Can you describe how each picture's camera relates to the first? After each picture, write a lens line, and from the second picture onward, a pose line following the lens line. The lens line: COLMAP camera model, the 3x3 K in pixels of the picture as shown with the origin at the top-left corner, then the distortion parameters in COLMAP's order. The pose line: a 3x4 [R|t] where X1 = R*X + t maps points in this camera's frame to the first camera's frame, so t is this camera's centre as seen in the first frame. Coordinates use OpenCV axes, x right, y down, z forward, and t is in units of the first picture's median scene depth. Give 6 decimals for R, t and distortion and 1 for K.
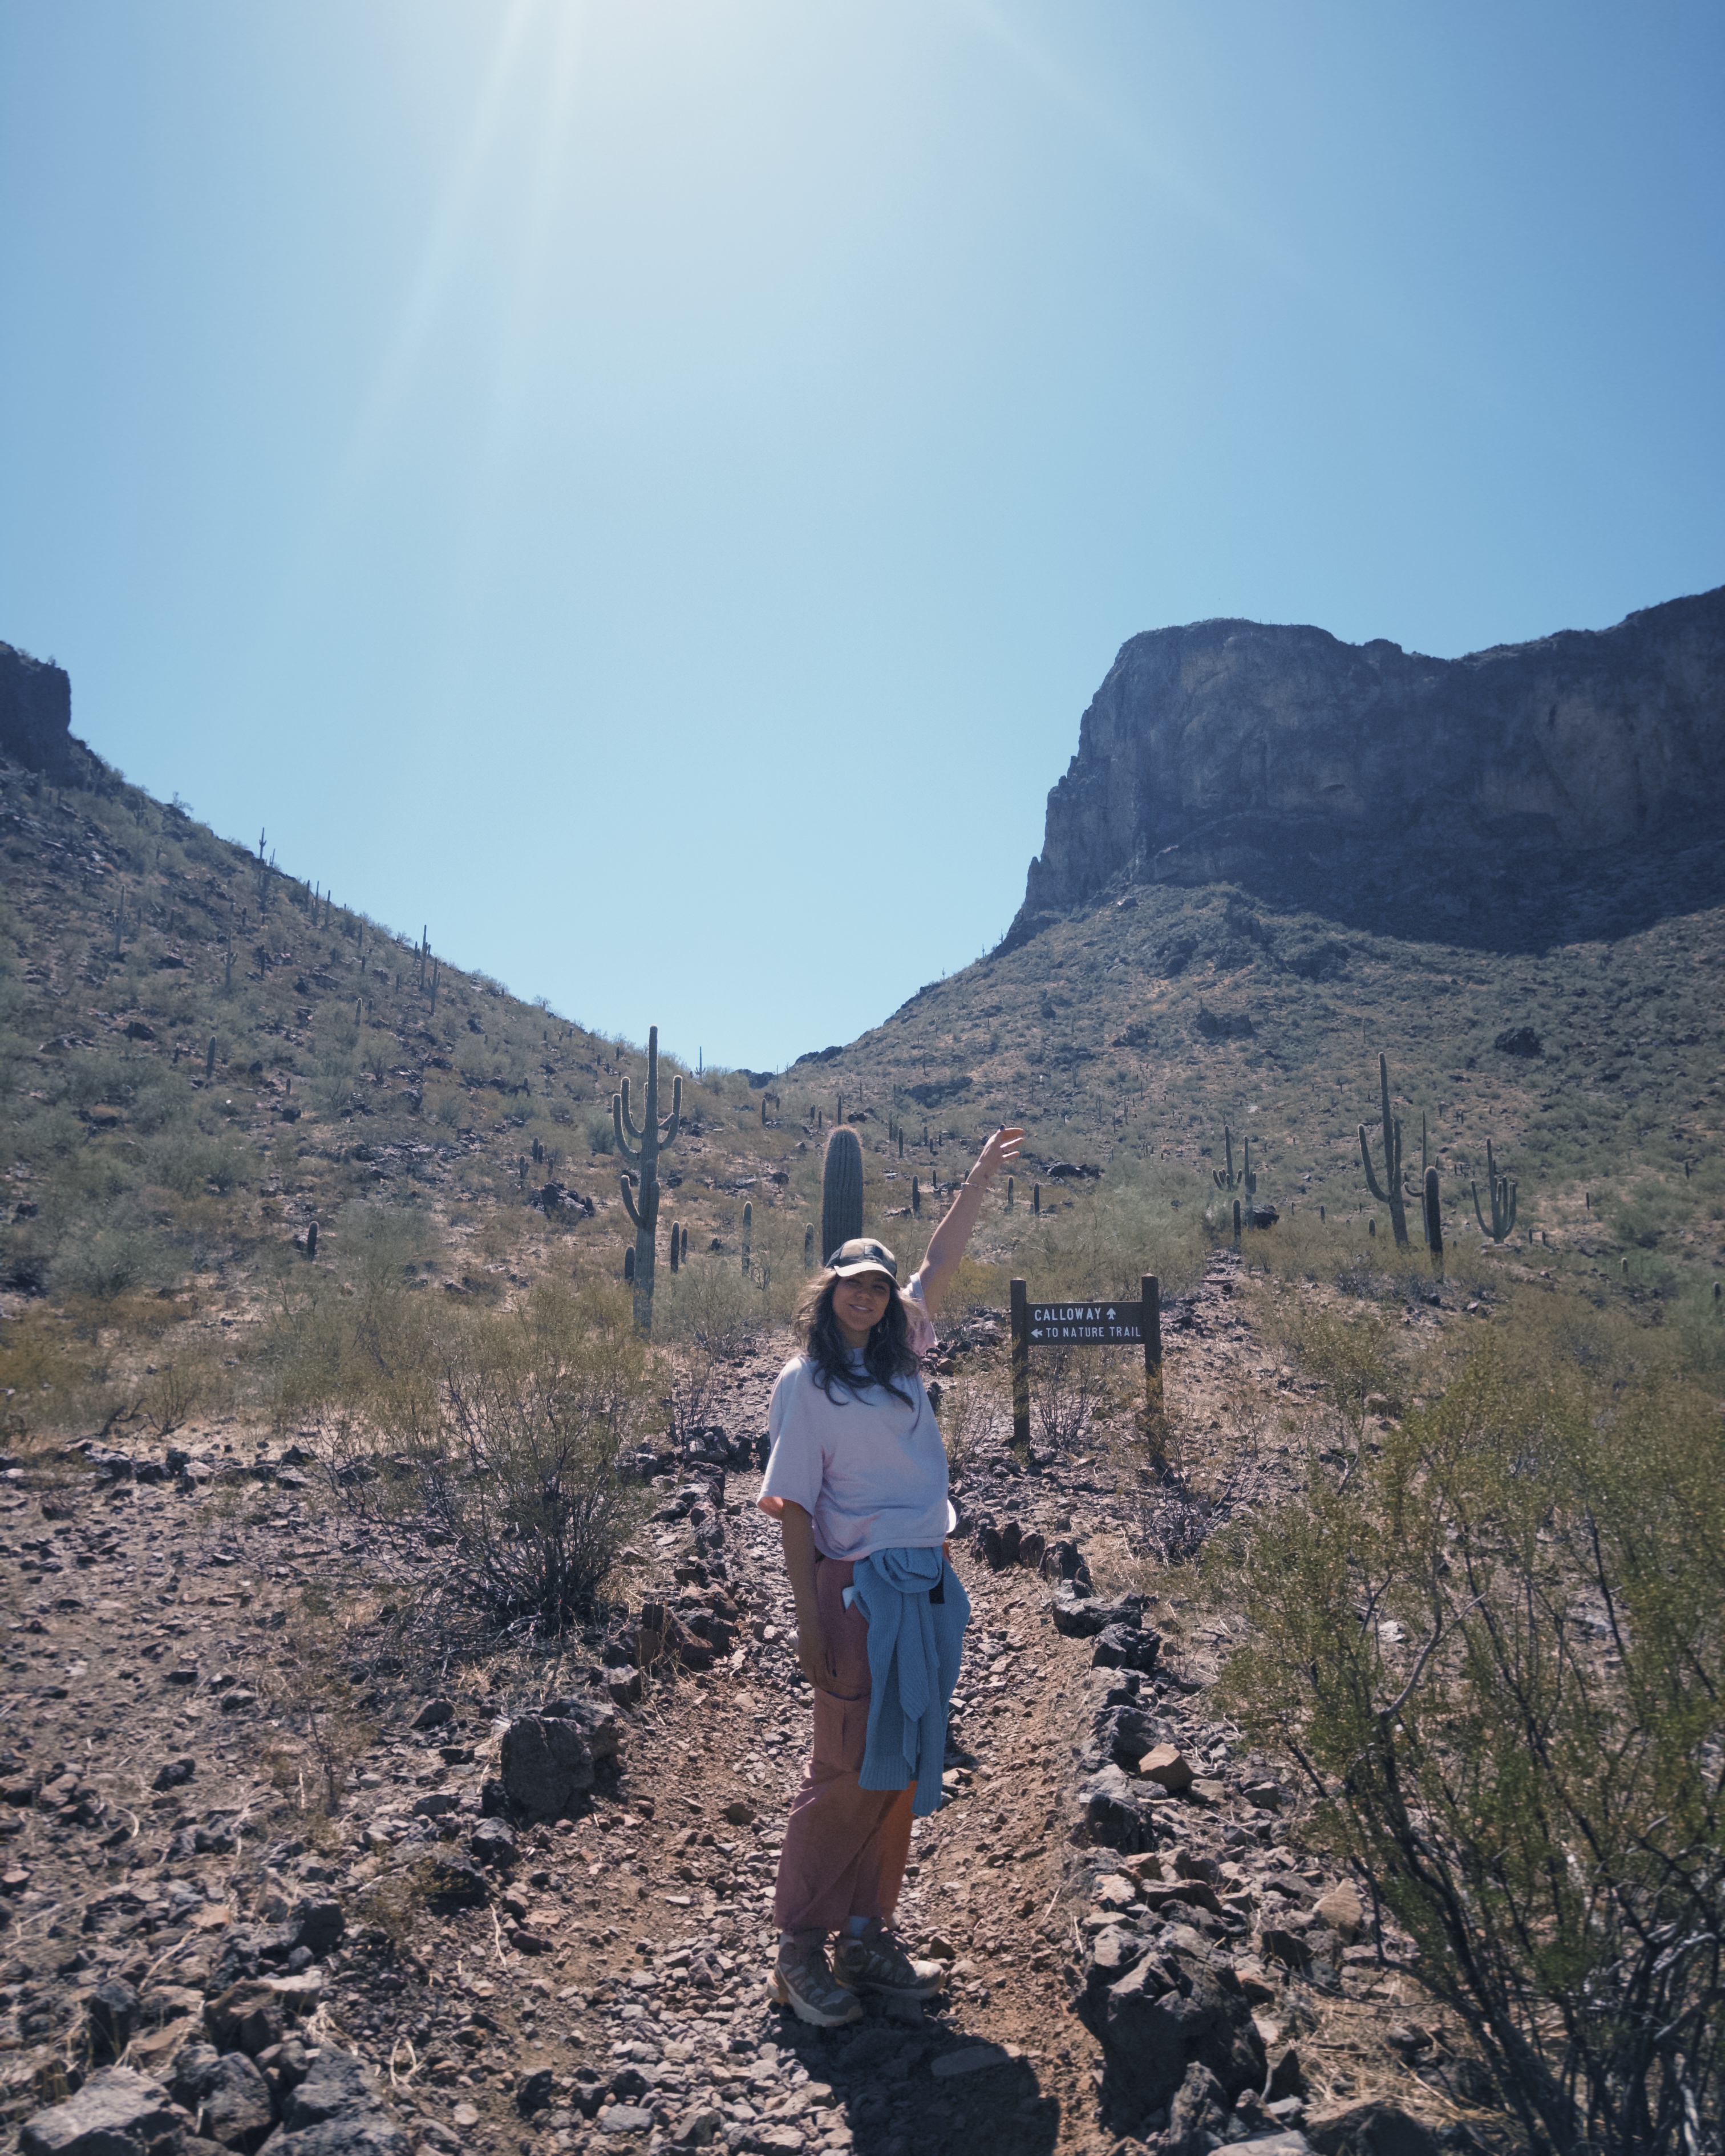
lens RADIAL K [[1645.8, 0, 856.7], [0, 1645.8, 1098.5], [0, 0, 1]] dist [0.000058, -0.009584]
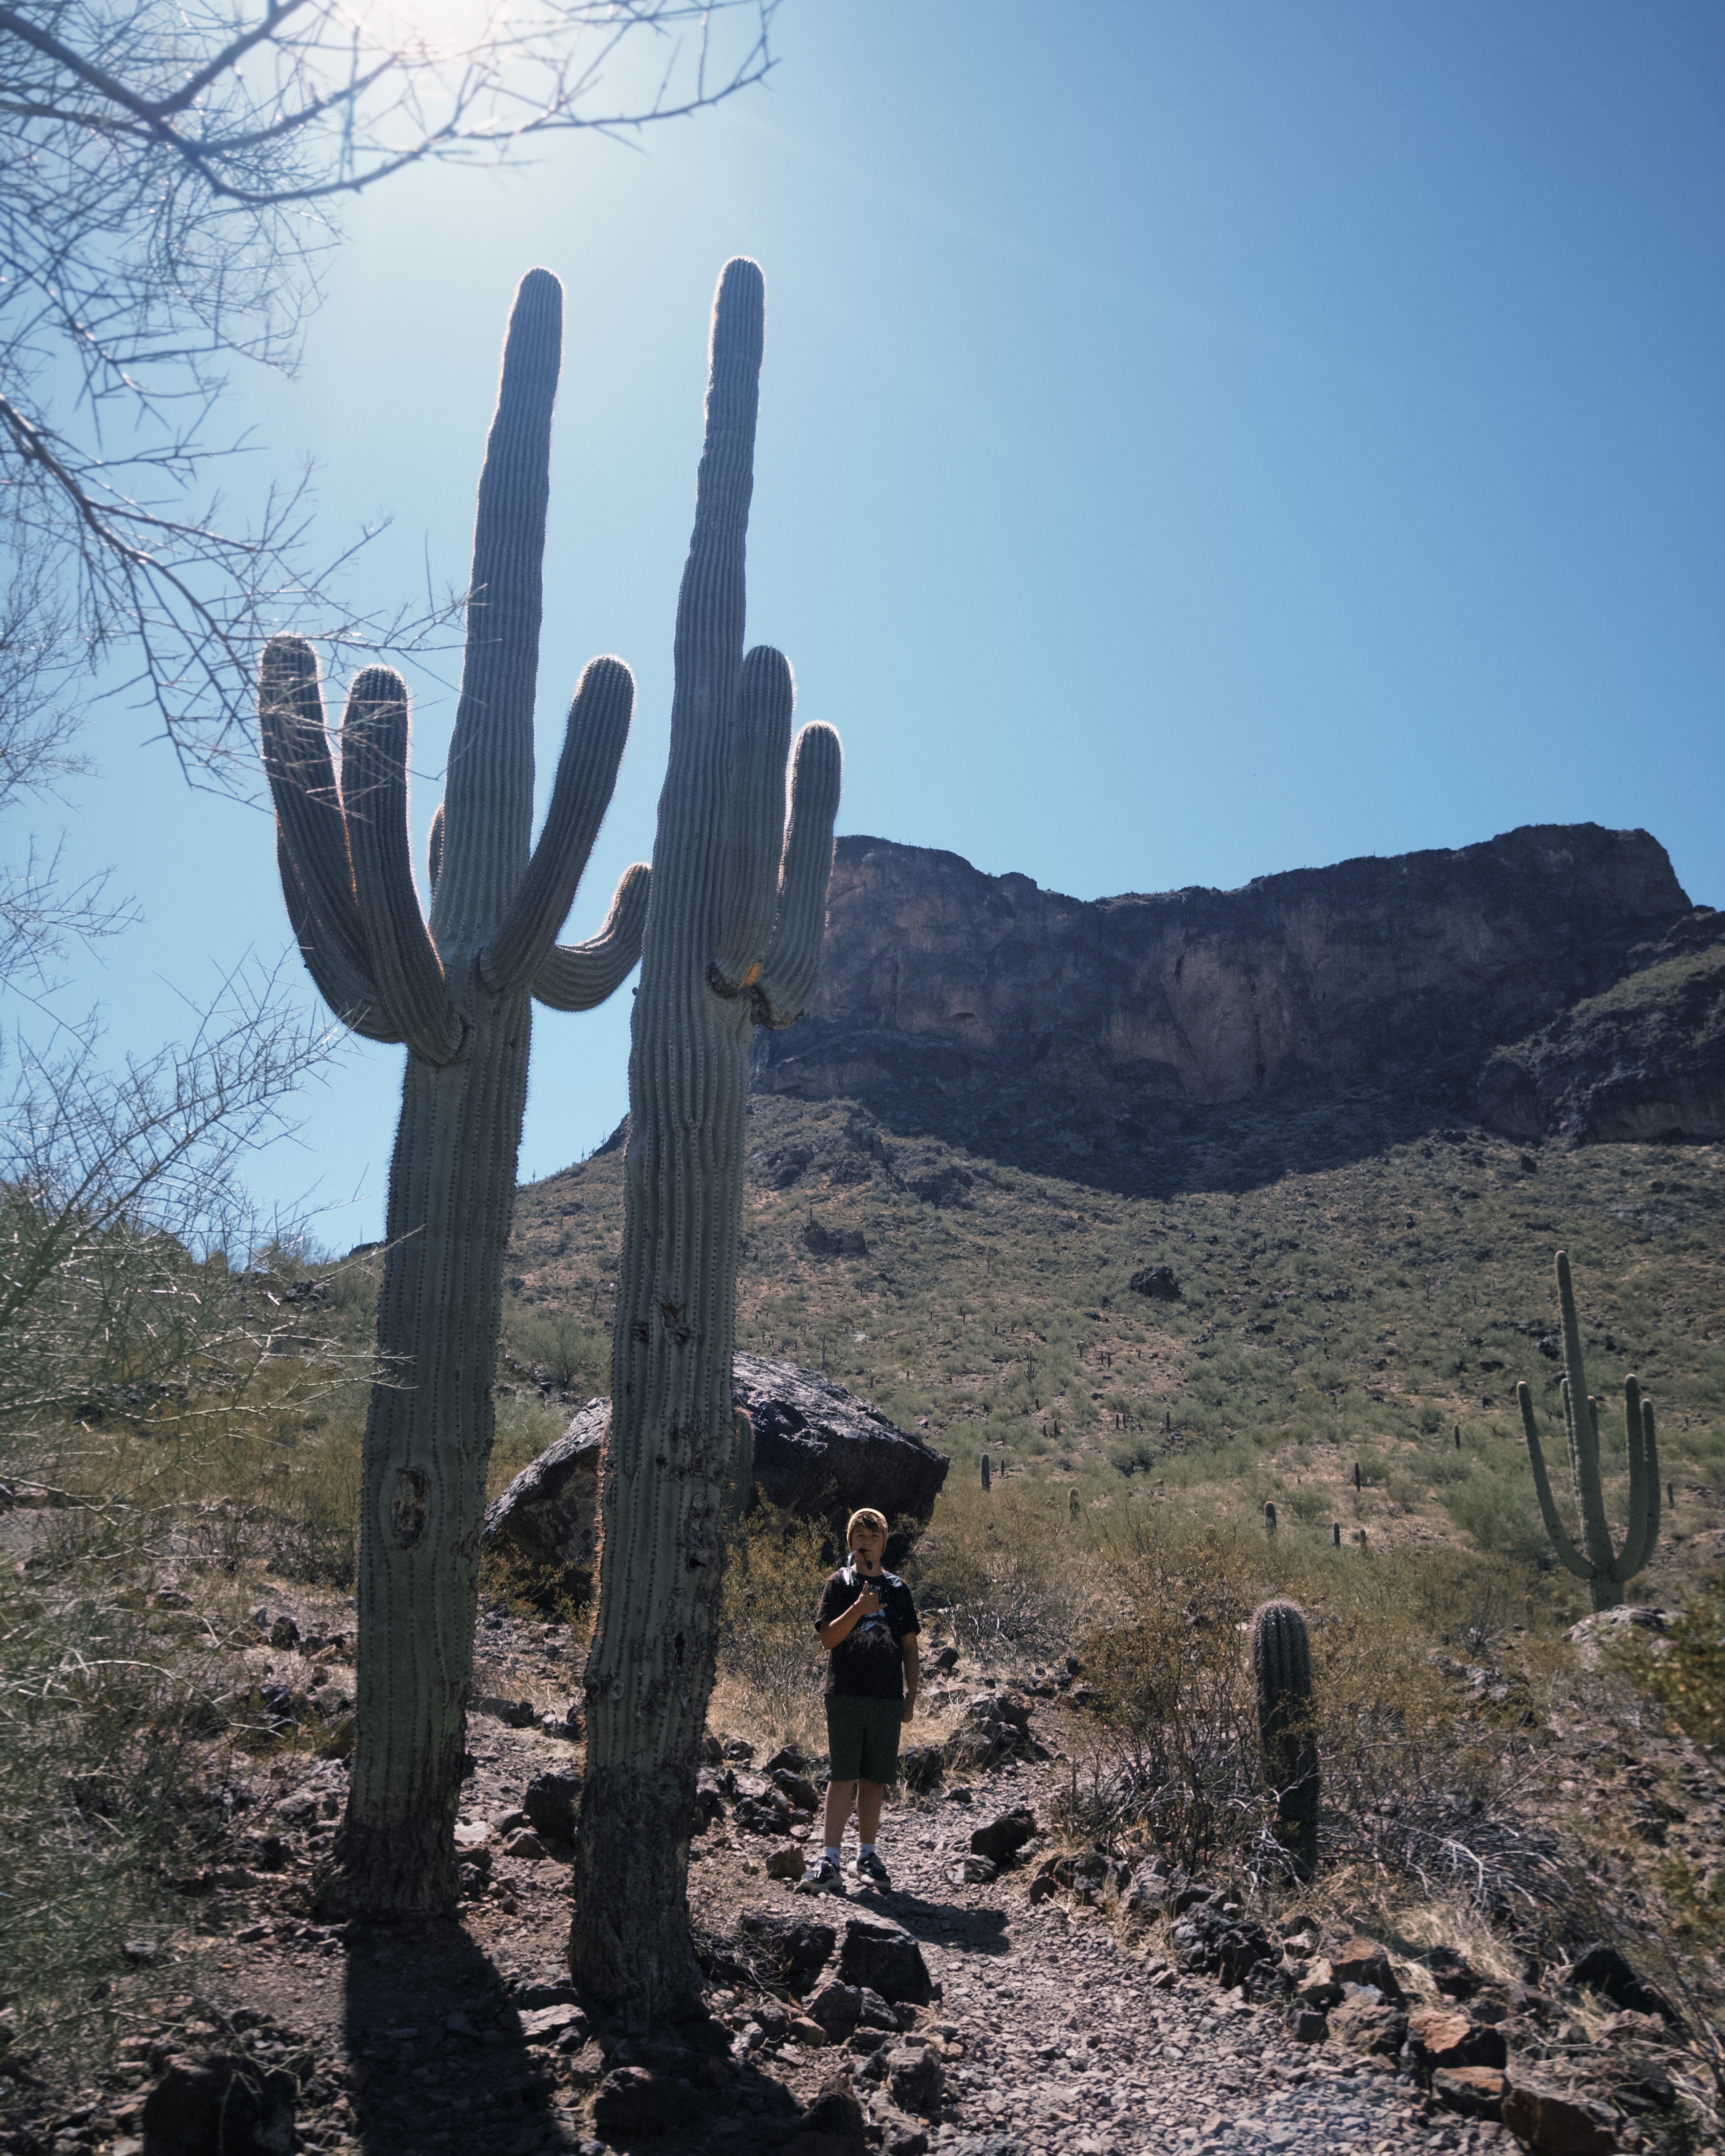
lens RADIAL K [[1616.0, 0, 862.5], [0, 1616.0, 1078.0], [0, 0, 1]] dist [0.273669, -0.001989]
pose [[0.970799, 0.095853, 0.219914, 0.033127], [-0.059938, 0.984548, -0.164539, 0.008555], [-0.232288, 0.146553, 0.961543, 0.129585]]
